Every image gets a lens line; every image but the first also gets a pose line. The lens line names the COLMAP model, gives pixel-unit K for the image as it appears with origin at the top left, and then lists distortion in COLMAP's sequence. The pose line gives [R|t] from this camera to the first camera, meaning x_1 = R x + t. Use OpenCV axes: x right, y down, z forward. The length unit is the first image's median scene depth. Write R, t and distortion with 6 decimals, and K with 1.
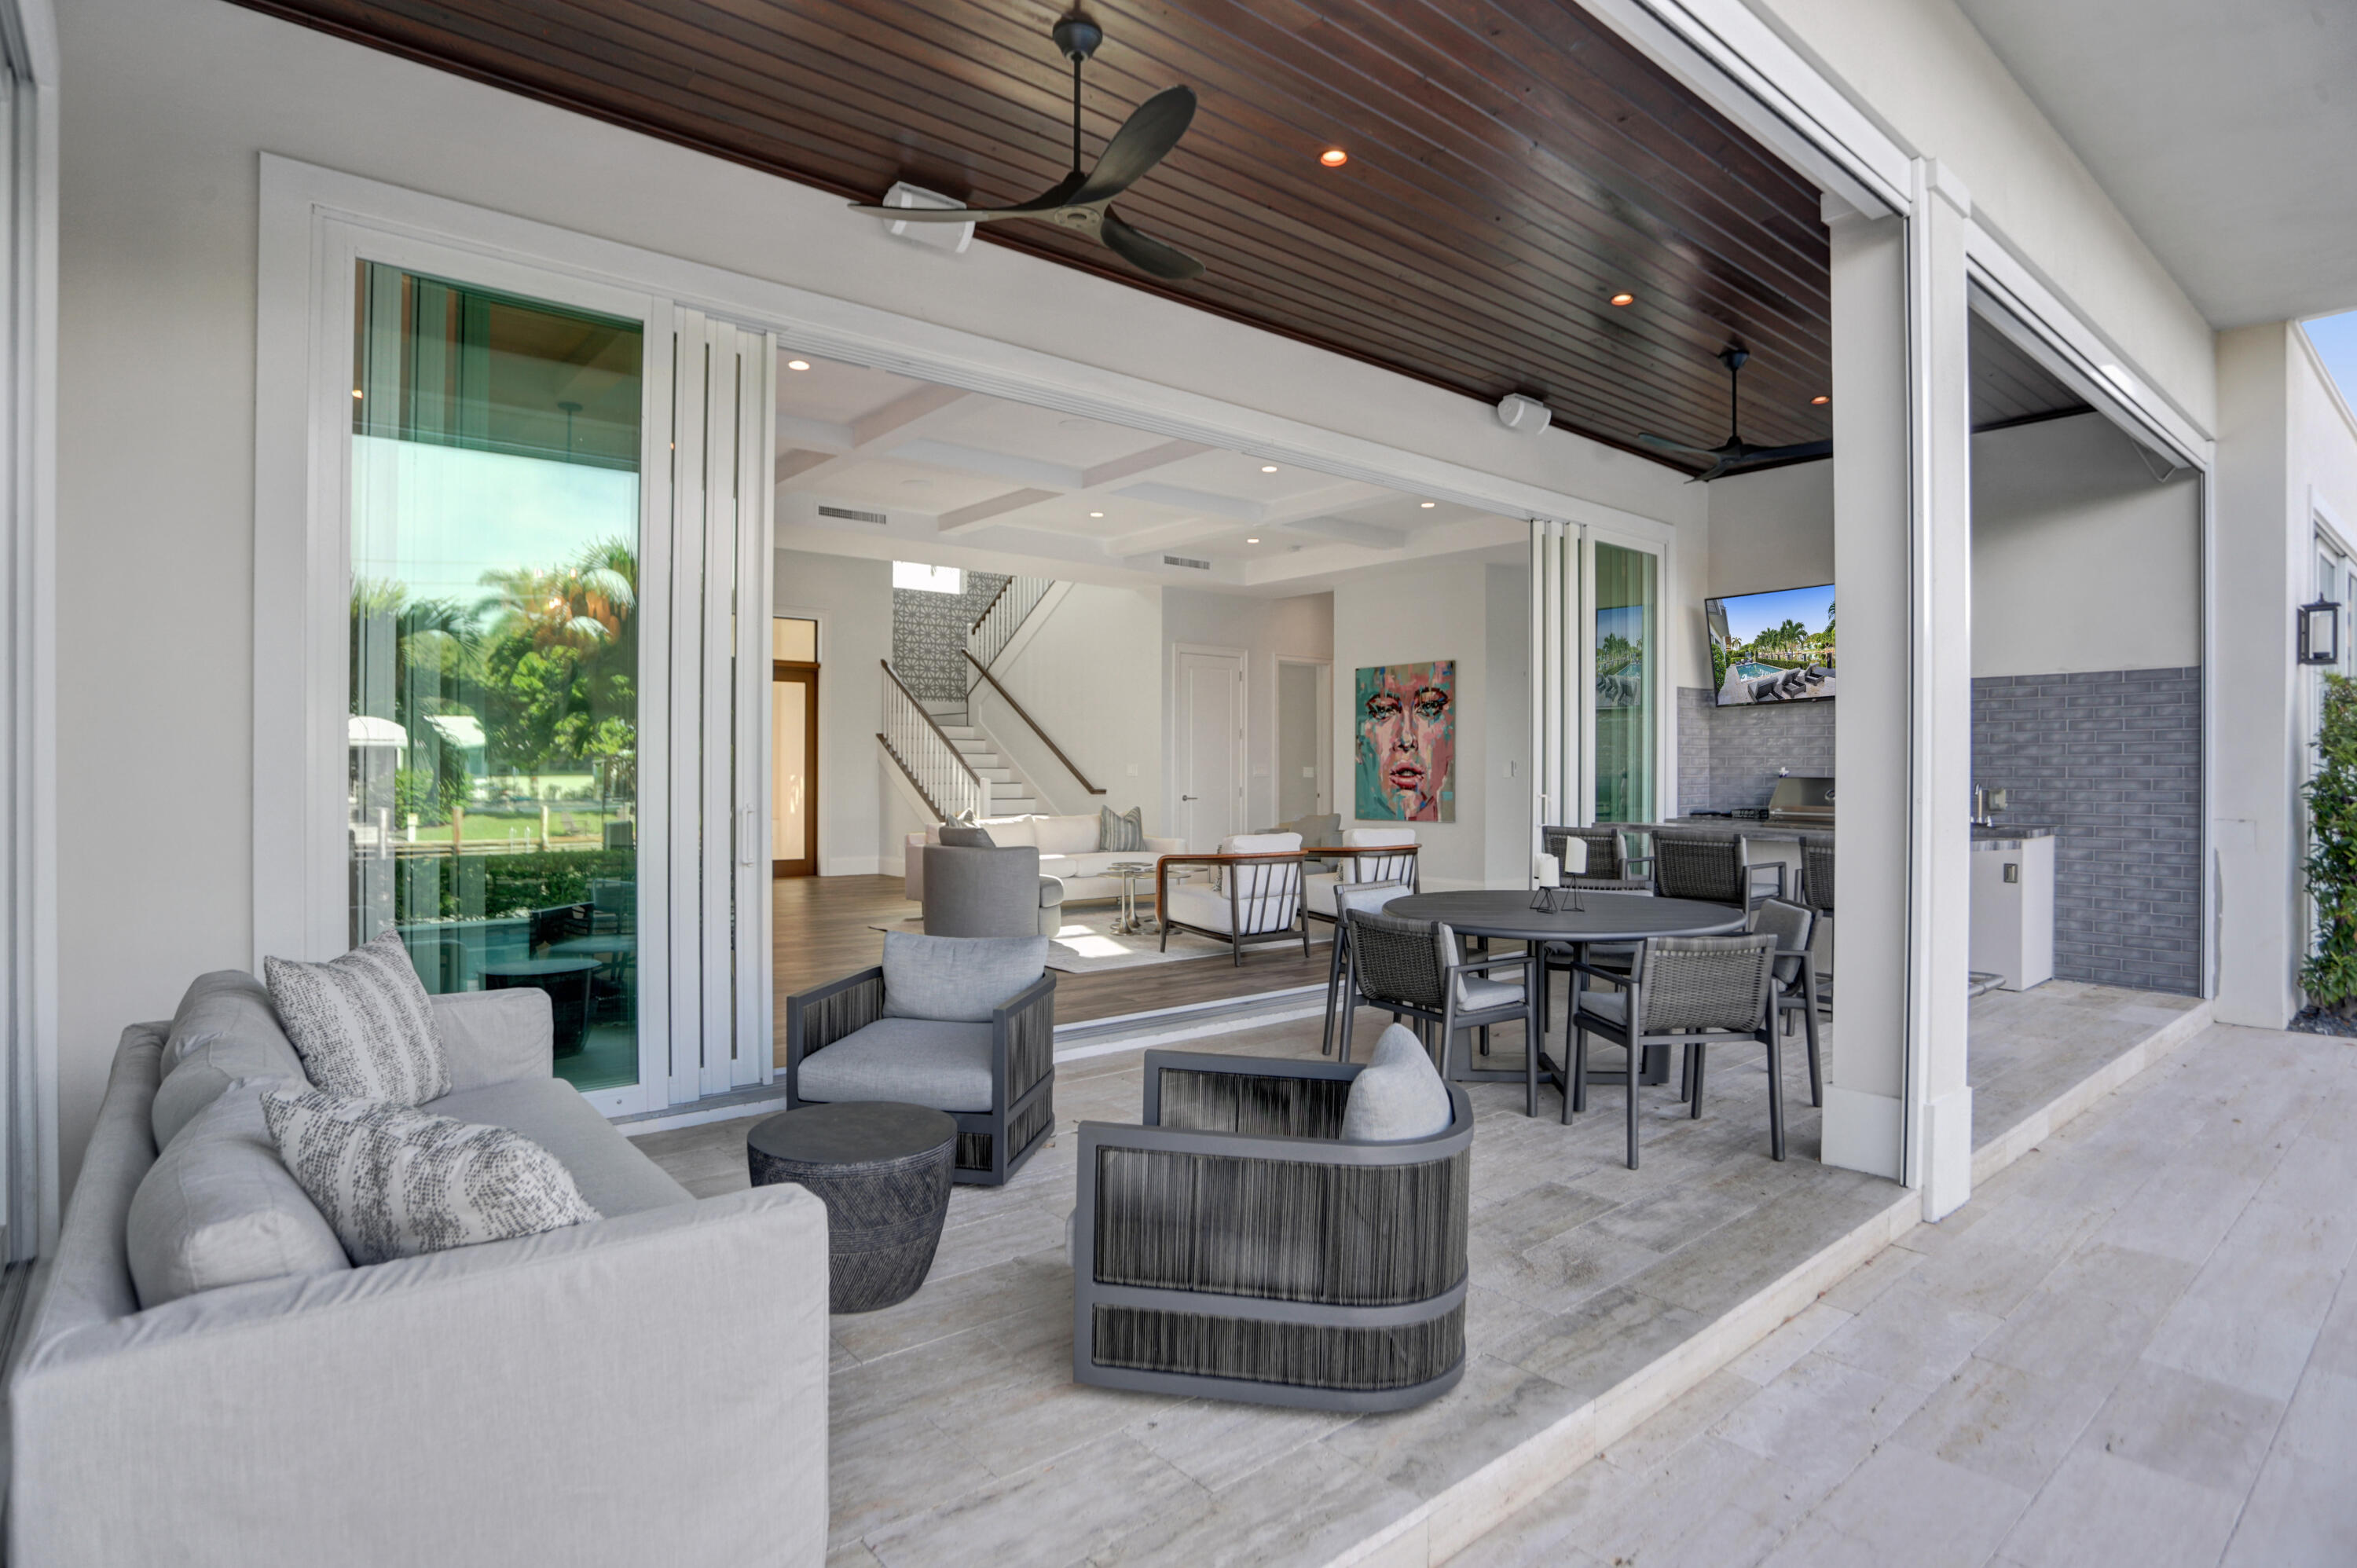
lens RADIAL K [[1229.9, 0, 1191.6], [0, 1229.9, 778.3], [0, 0, 1]] dist [-0.046430, 0.006046]
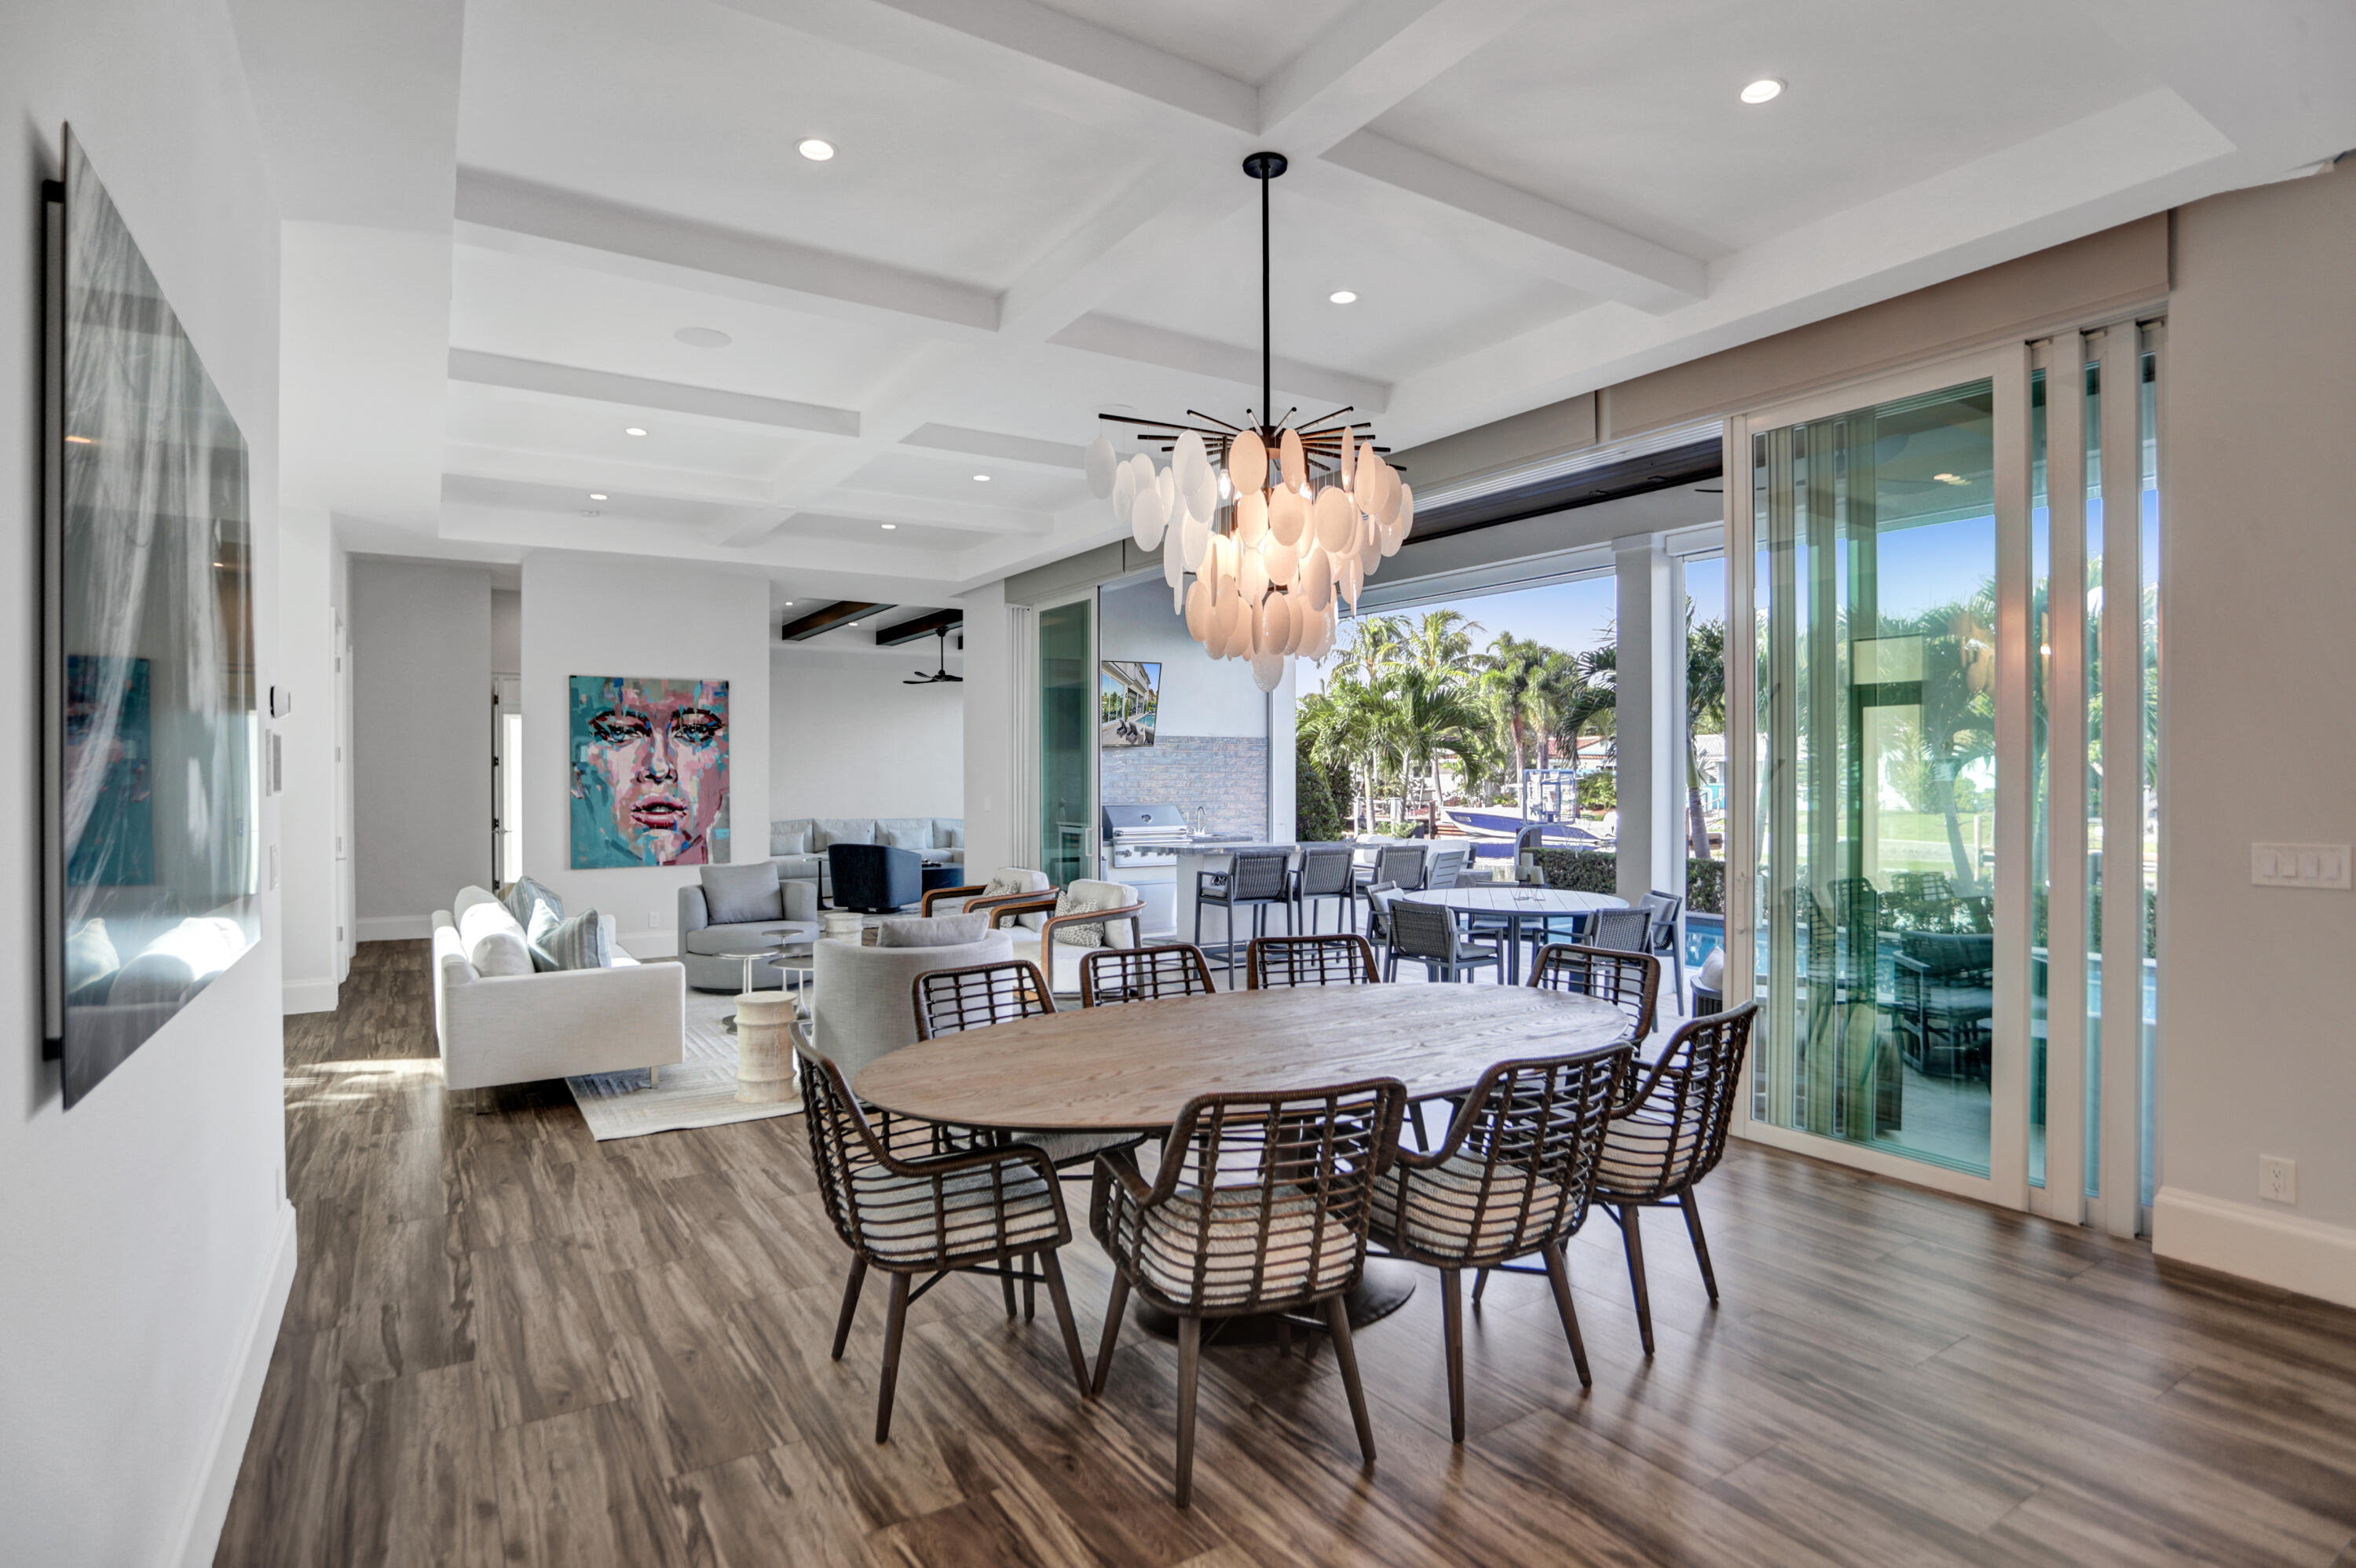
lens RADIAL K [[1229.4, 0, 1178.7], [0, 1229.4, 785.0], [0, 0, 1]] dist [-0.046430, 0.006046]
pose [[0.143103, -0.008440, 0.989672, -0.608724], [0.006144, 0.999952, 0.007639, -0.025221], [-0.989689, 0.004987, 0.143148, 0.545793]]
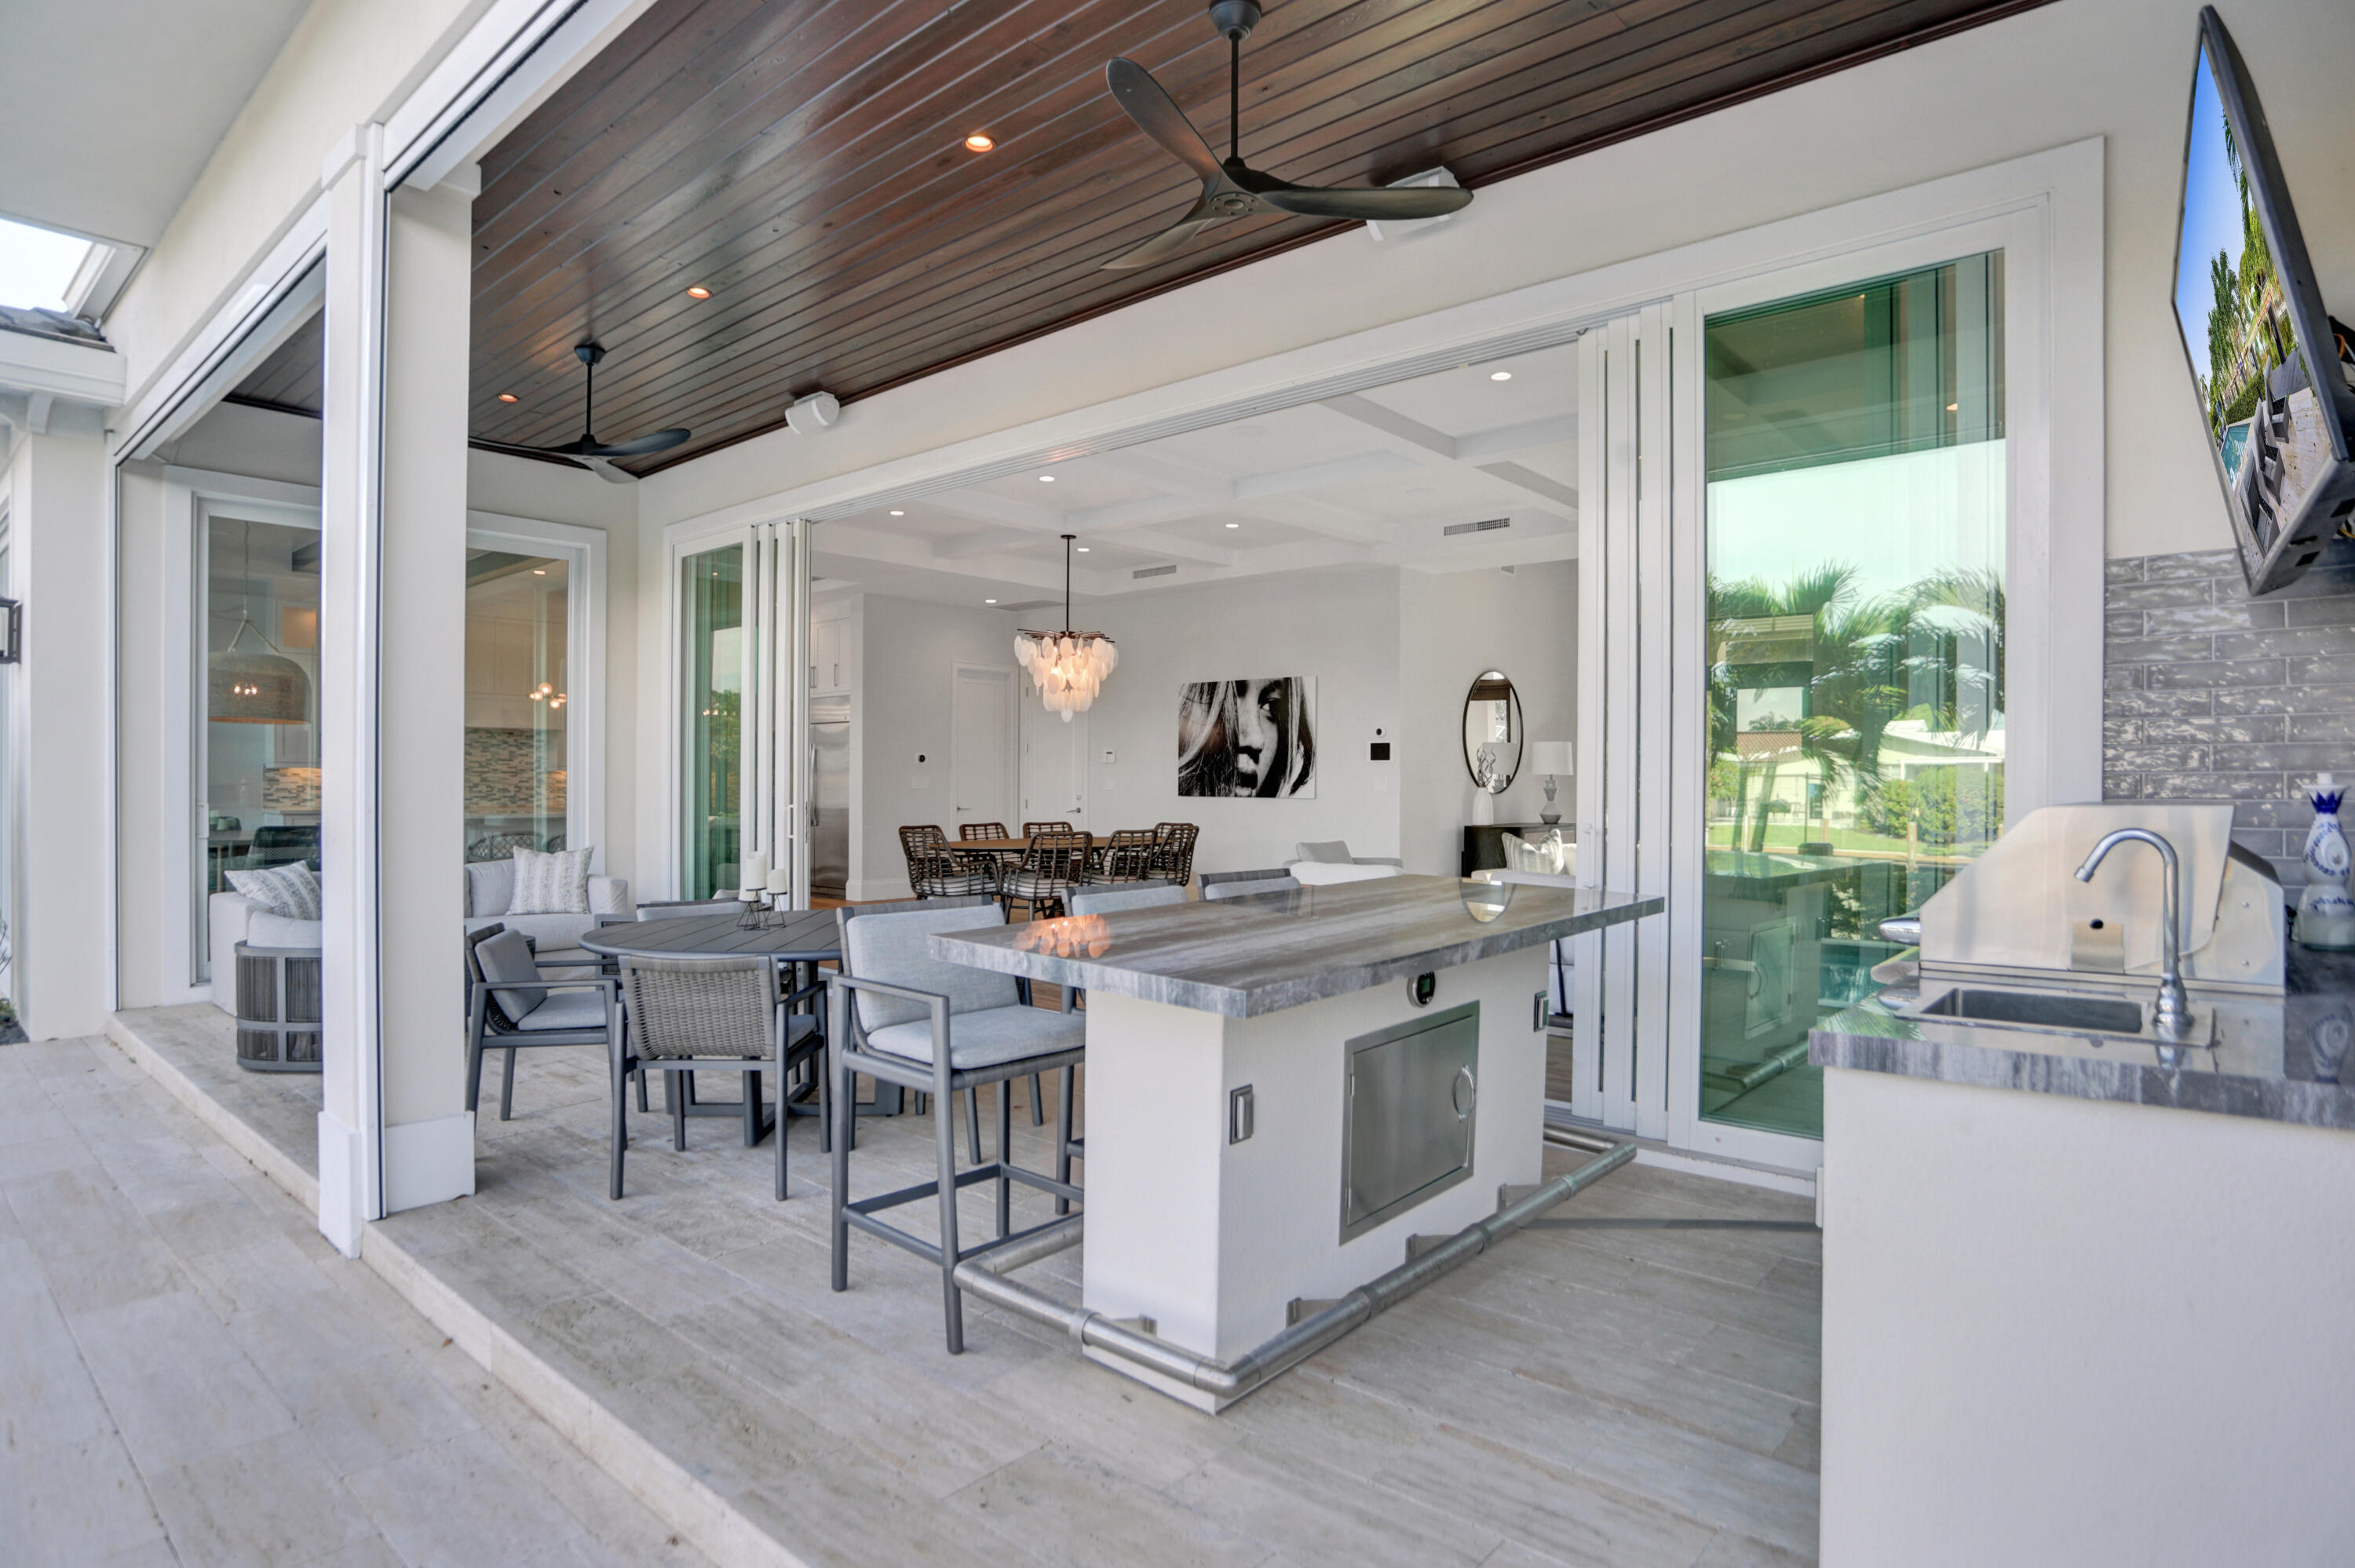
lens RADIAL K [[1228.8, 0, 1185.6], [0, 1228.8, 779.4], [0, 0, 1]] dist [-0.046430, 0.006046]
pose [[0.149494, -0.001132, -0.988762, 0.593758], [-0.003934, 0.999991, -0.001740, -0.003633], [0.988755, 0.004150, 0.149488, 0.541778]]
